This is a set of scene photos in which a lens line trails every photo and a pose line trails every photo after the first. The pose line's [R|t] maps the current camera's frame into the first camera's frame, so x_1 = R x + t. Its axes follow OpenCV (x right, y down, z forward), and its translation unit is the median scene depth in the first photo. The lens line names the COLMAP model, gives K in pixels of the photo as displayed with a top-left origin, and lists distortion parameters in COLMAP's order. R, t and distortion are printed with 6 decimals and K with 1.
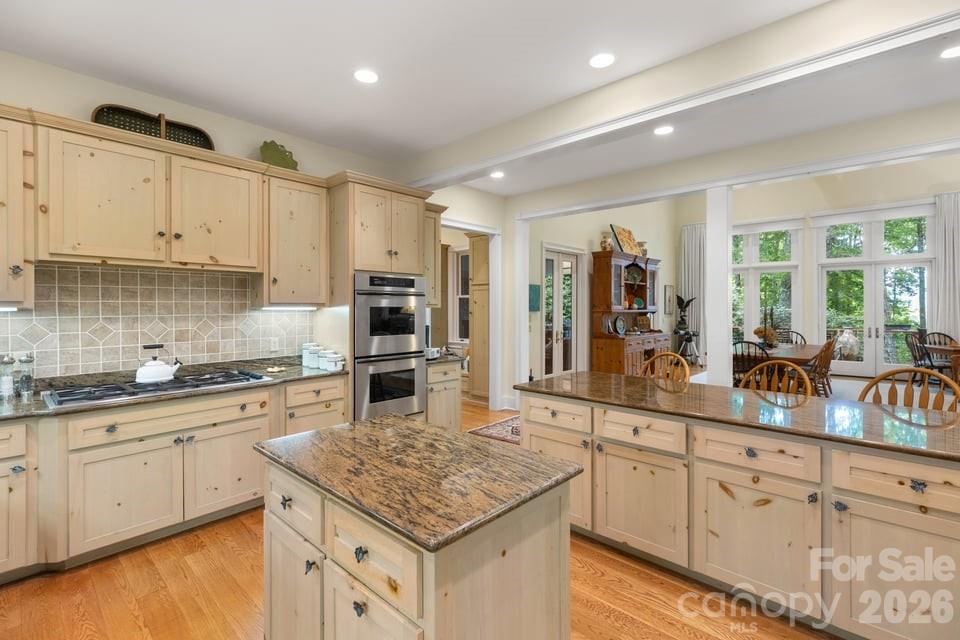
lens RADIAL K [[437.0, 0, 487.0], [0, 437.0, 310.6], [0, 0, 1]] dist [0.007925, -0.000074]
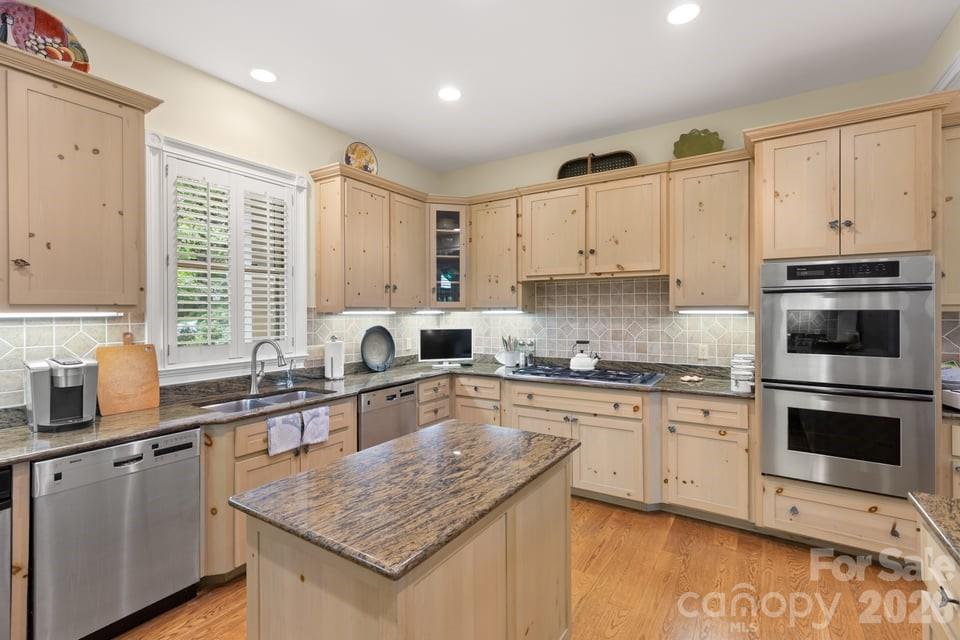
lens RADIAL K [[437.0, 0, 484.9], [0, 437.0, 314.0], [0, 0, 1]] dist [0.007925, -0.000074]
pose [[0.163710, 0.008634, -0.986471, 0.431054], [-0.003775, 0.999960, 0.008126, -0.008015], [0.986501, 0.002393, 0.163736, 0.518236]]
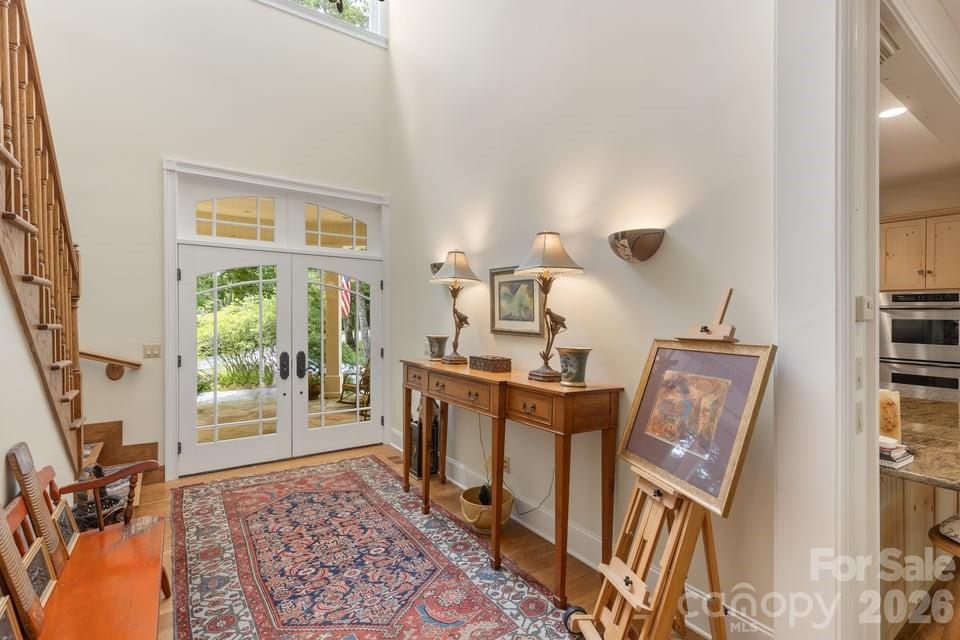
lens RADIAL K [[437.0, 0, 481.2], [0, 437.0, 318.3], [0, 0, 1]] dist [0.007925, -0.000074]
pose [[-0.228763, 0.019352, -0.973290, 1.559042], [-0.000817, 0.999798, 0.020071, -0.043884], [0.973482, 0.005387, -0.228701, 0.173365]]
